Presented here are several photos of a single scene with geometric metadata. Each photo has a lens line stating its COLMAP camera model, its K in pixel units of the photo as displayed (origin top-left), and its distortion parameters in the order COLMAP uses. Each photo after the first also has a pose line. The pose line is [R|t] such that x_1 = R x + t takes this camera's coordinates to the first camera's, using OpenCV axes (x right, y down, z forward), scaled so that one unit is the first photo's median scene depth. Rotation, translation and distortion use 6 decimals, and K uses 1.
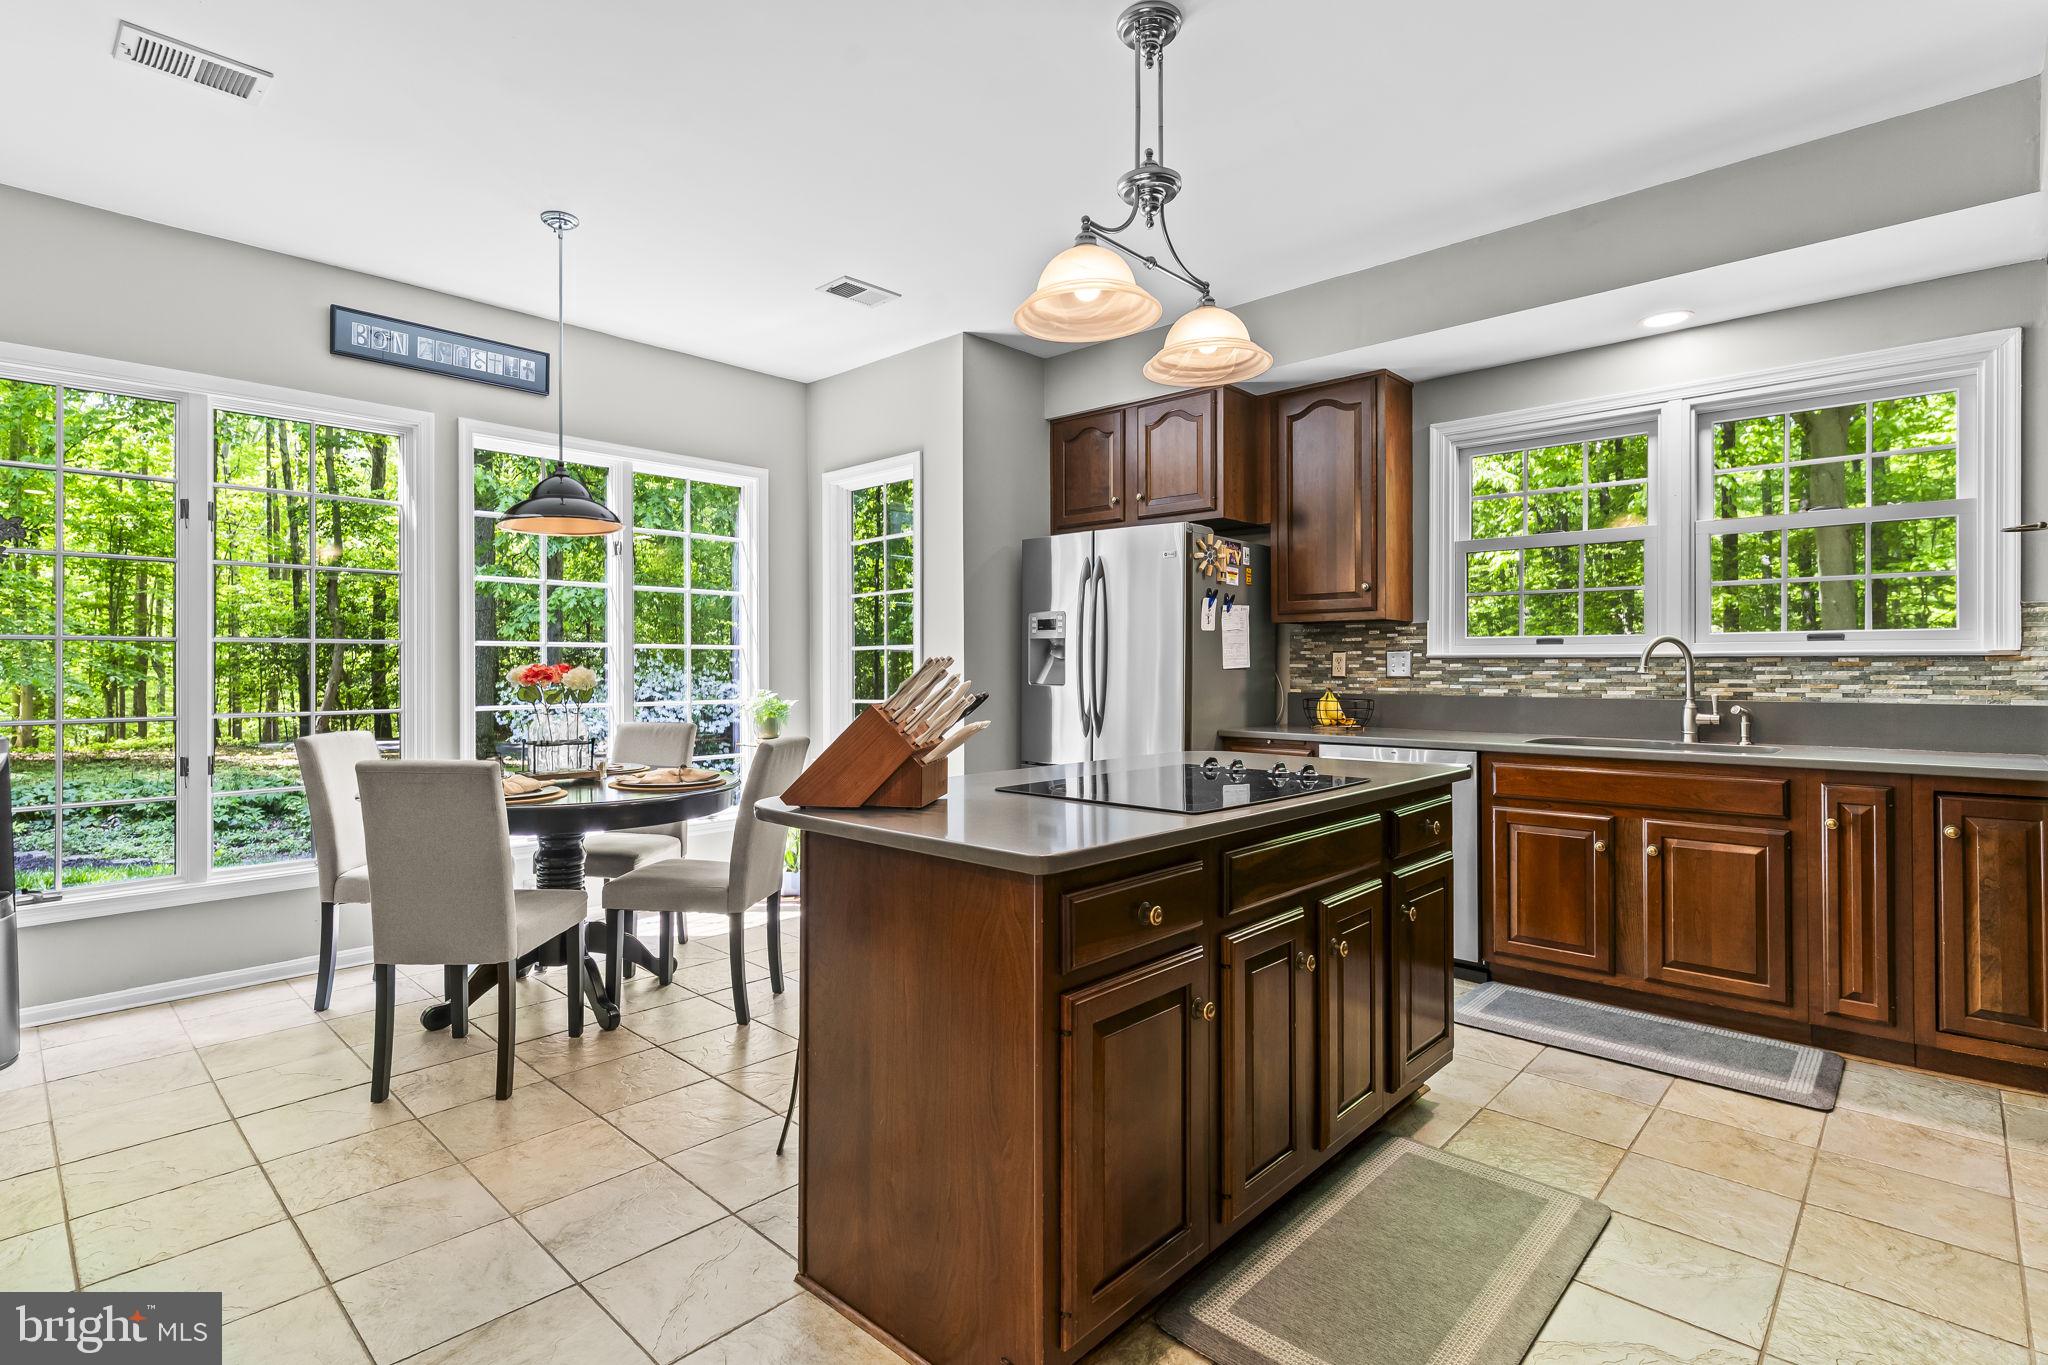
lens RADIAL K [[979.5, 0, 1018.3], [0, 979.5, 667.0], [0, 0, 1]] dist [0.000663, 0.000352]
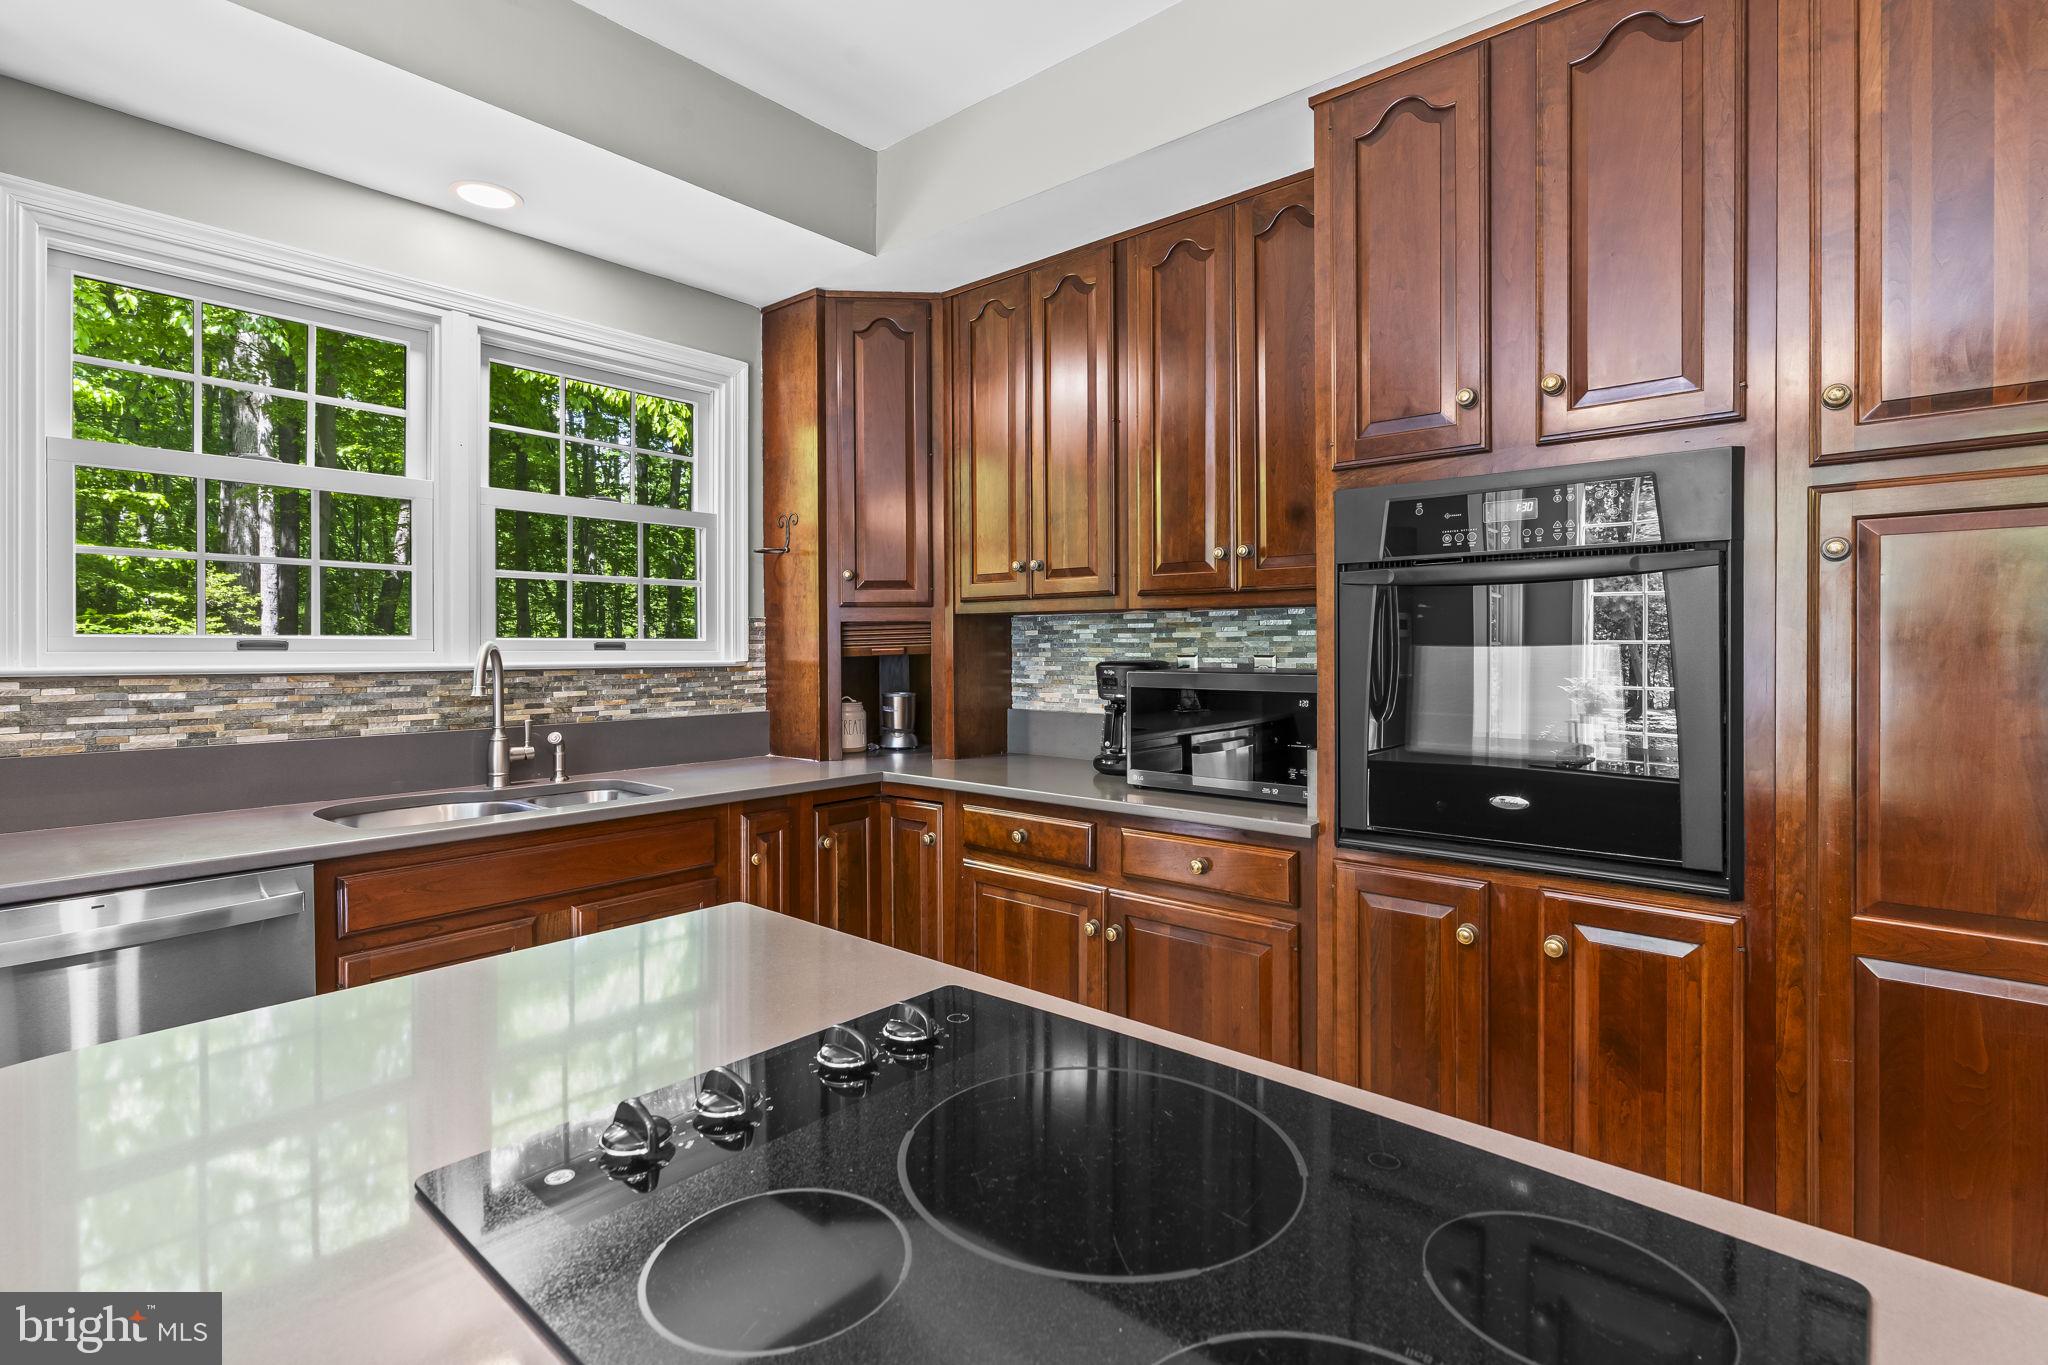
lens RADIAL K [[979.5, 0, 1017.3], [0, 979.5, 666.4], [0, 0, 1]] dist [0.000663, 0.000352]
pose [[-0.027824, -0.009835, 0.999564, -0.059846], [0.009977, 0.999899, 0.010116, -0.017085], [-0.999563, 0.010254, -0.027723, 0.633222]]
